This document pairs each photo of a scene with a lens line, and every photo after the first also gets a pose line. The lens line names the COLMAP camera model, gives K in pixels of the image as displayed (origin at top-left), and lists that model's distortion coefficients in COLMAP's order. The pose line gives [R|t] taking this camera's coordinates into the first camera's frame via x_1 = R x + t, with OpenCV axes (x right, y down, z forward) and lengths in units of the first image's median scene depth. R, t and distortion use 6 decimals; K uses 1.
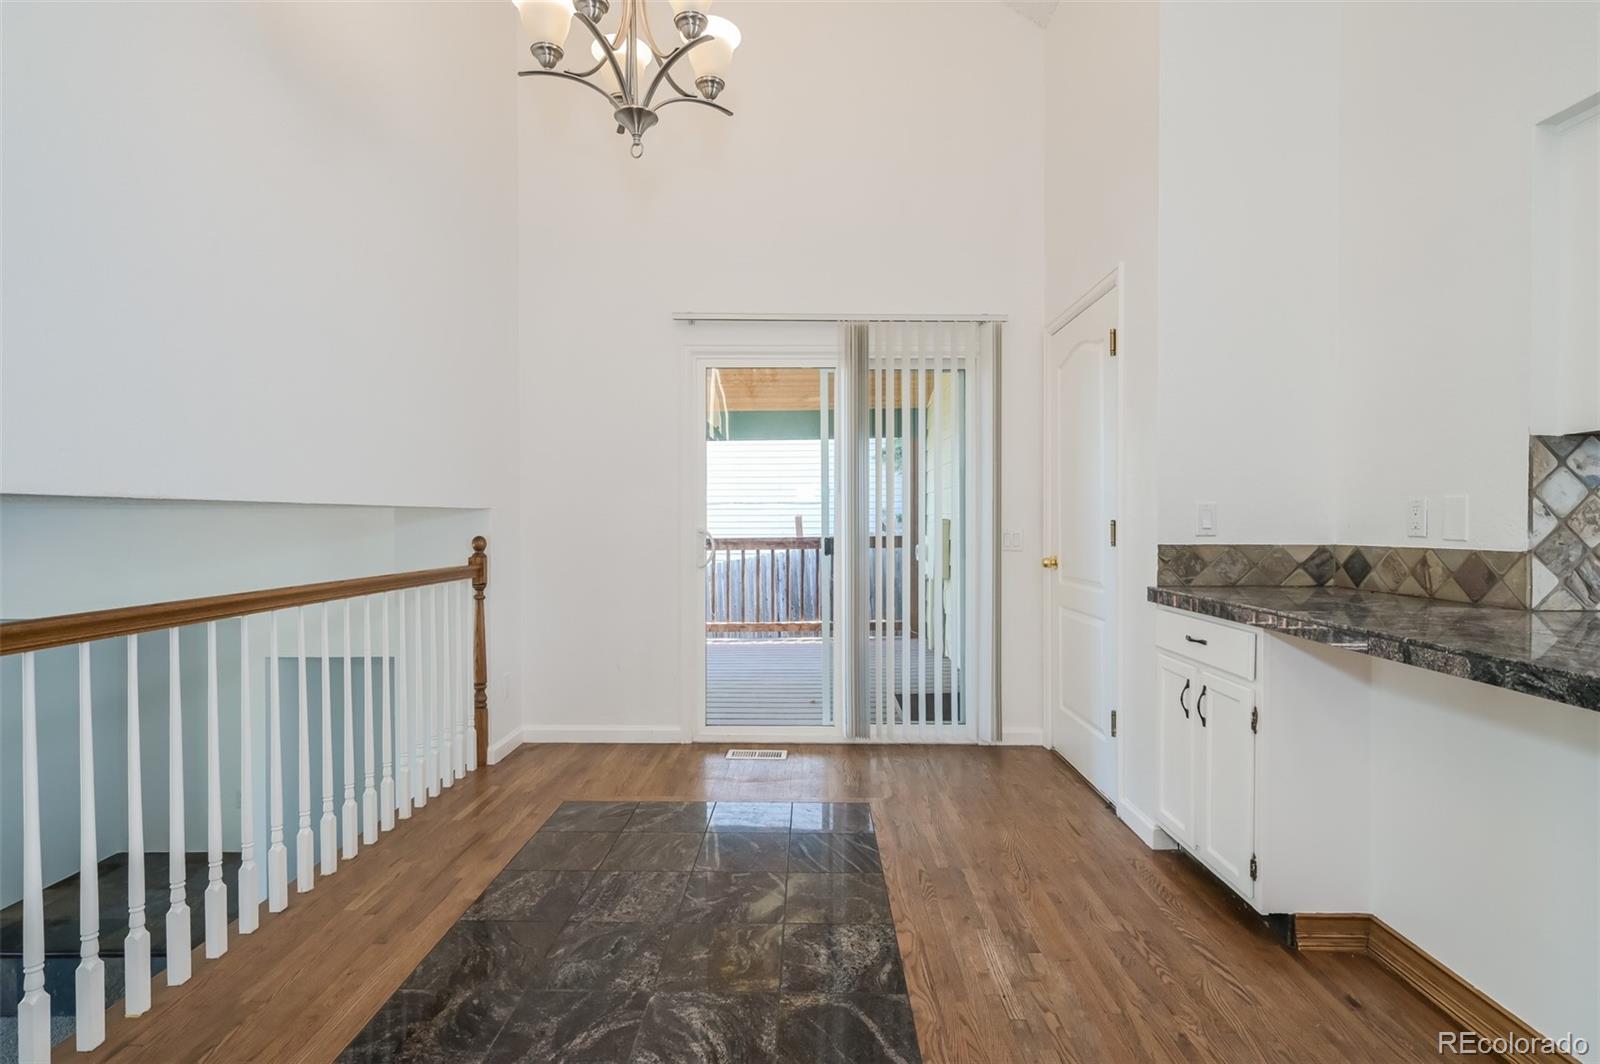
lens RADIAL K [[749.2, 0, 800.3], [0, 749.2, 529.3], [0, 0, 1]] dist [0.001946, 0.000212]
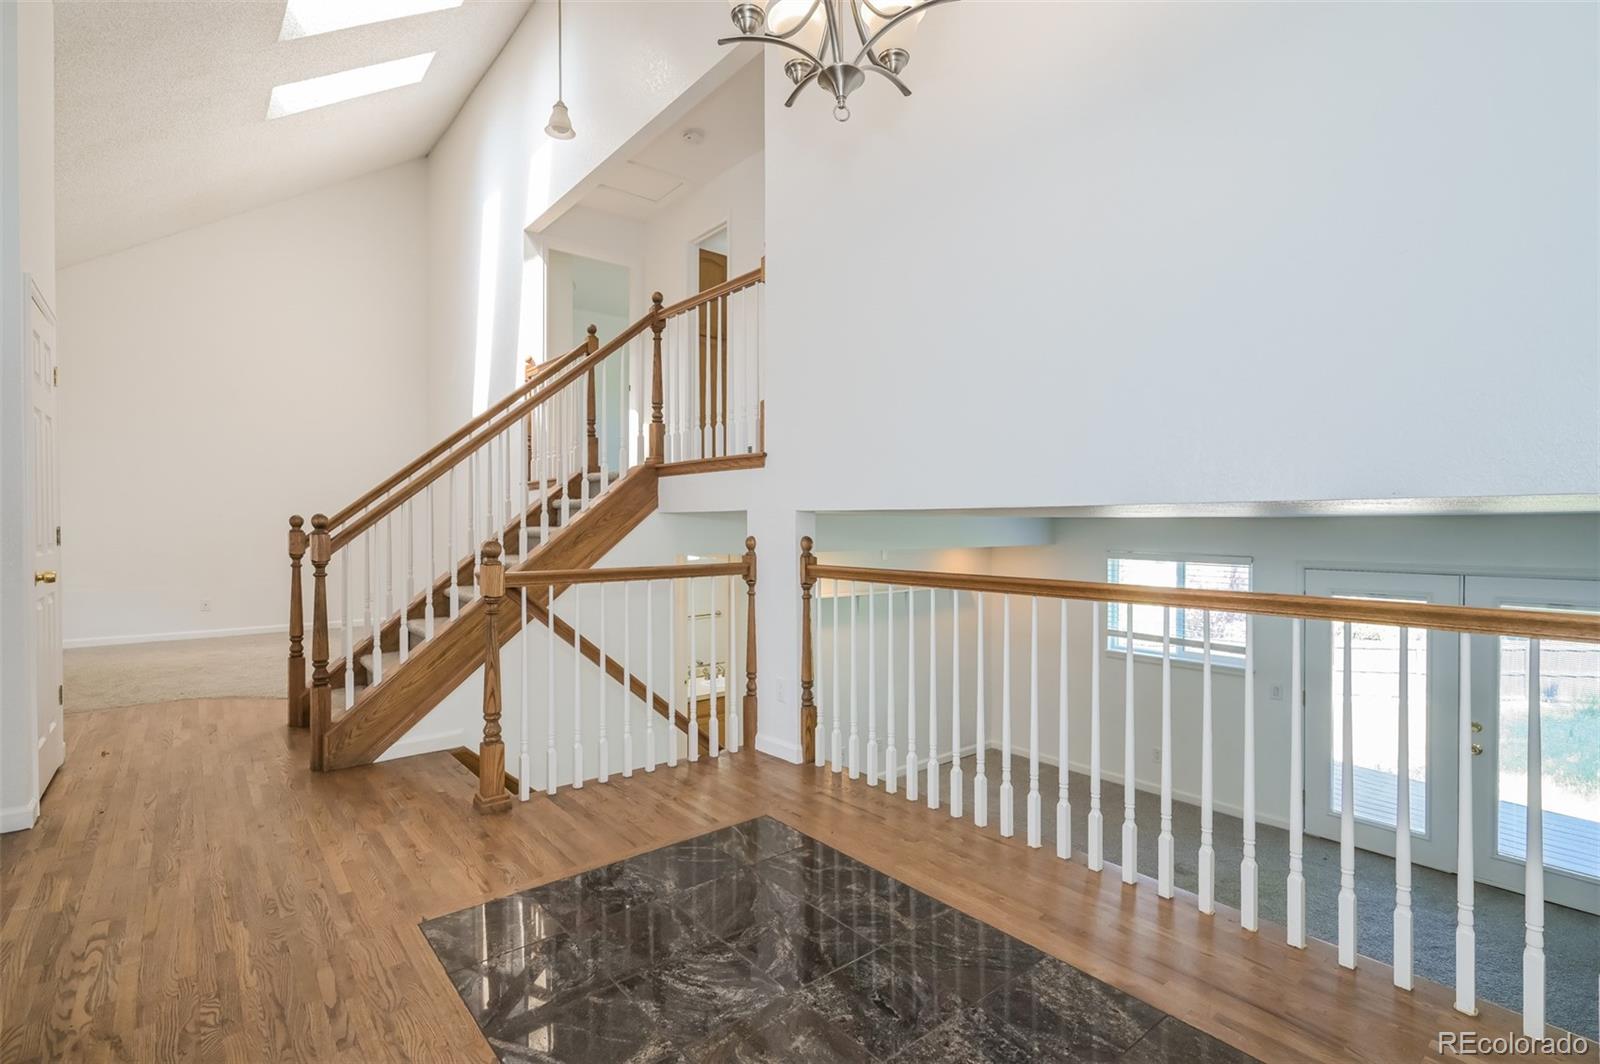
lens RADIAL K [[749.2, 0, 802.7], [0, 749.2, 528.5], [0, 0, 1]] dist [0.001946, 0.000212]
pose [[-0.762373, 0.006793, -0.647103, 0.347655], [-0.005261, 0.999847, 0.016695, -0.015826], [0.647117, 0.016132, -0.762220, 1.413934]]
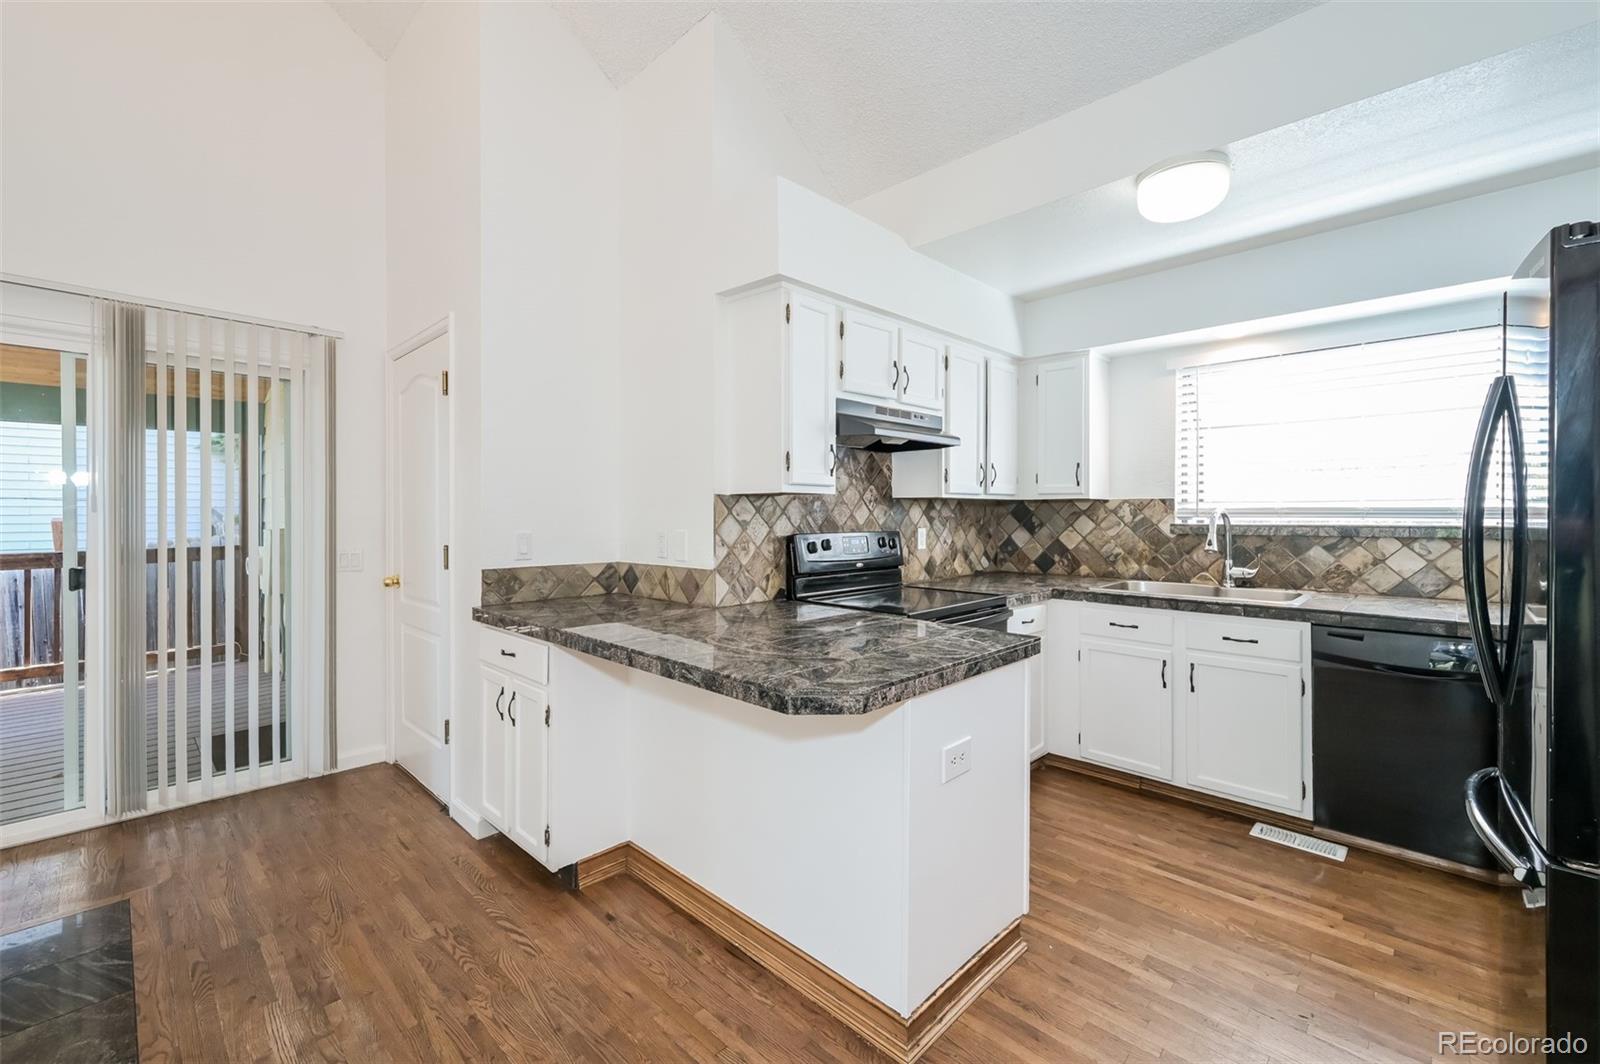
lens RADIAL K [[668.8, 0, 796.2], [0, 668.8, 514.4], [0, 0, 1]] dist [0.003301, -0.000390]
pose [[0.685585, 0.001170, 0.727992, 0.074144], [0.006521, 0.999949, -0.007749, -0.059946], [-0.727964, 0.010060, 0.685542, -0.052043]]
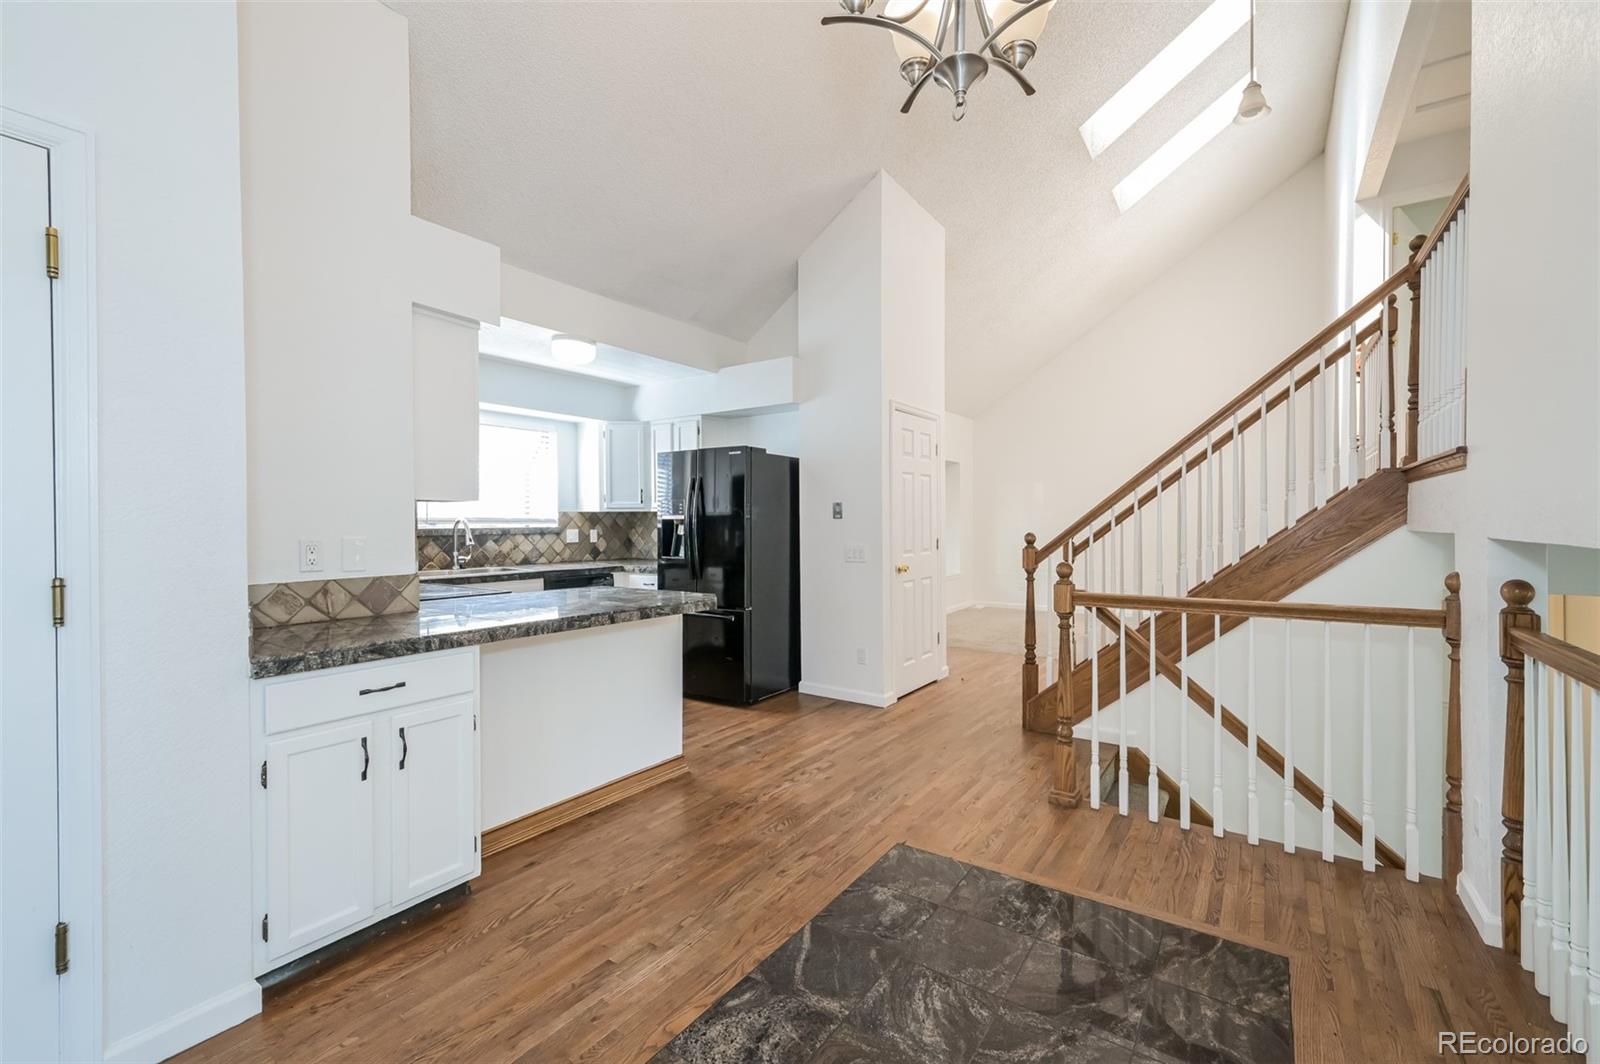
lens RADIAL K [[668.8, 0, 807.6], [0, 668.8, 524.1], [0, 0, 1]] dist [0.003301, -0.000390]
pose [[-0.831832, 0.004907, 0.555006, -0.404394], [0.012483, 0.999873, 0.009868, -0.064362], [-0.554887, 0.015137, -0.831788, 1.429834]]
